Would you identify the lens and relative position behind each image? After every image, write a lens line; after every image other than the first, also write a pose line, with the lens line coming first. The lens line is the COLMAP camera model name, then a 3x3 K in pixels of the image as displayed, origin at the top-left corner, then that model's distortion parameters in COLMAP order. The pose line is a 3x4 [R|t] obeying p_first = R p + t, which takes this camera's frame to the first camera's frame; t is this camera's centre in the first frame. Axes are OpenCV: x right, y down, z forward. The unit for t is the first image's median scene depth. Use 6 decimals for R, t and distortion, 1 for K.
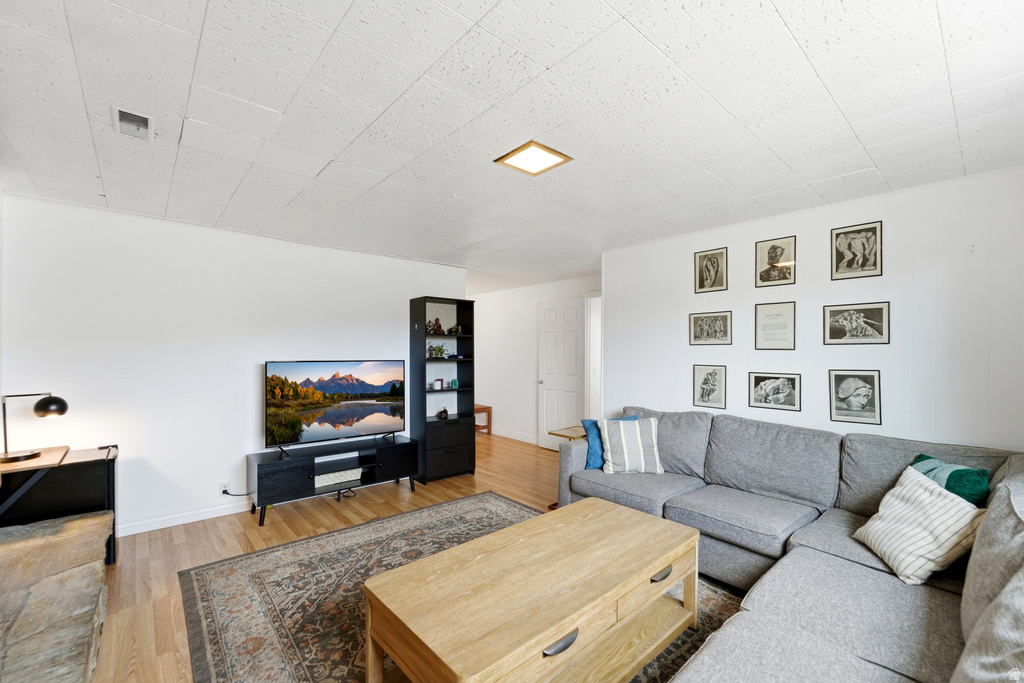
lens RADIAL K [[419.2, 0, 512.9], [0, 419.2, 349.5], [0, 0, 1]] dist [0.002754, 0.000523]
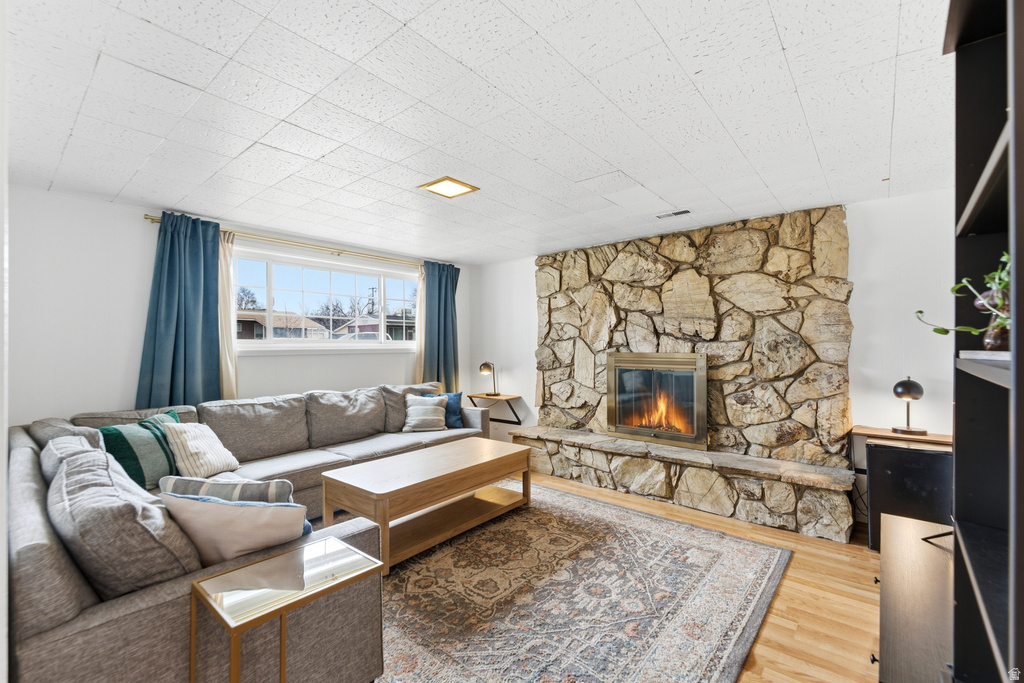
lens RADIAL K [[446.9, 0, 510.2], [0, 446.9, 344.7], [0, 0, 1]] dist [0.004286, 0.000295]
pose [[-0.989333, 0.003868, -0.145617, 0.049281], [0.005078, 0.999956, -0.007938, 0.031348], [0.145580, -0.008593, -0.989309, 2.034277]]
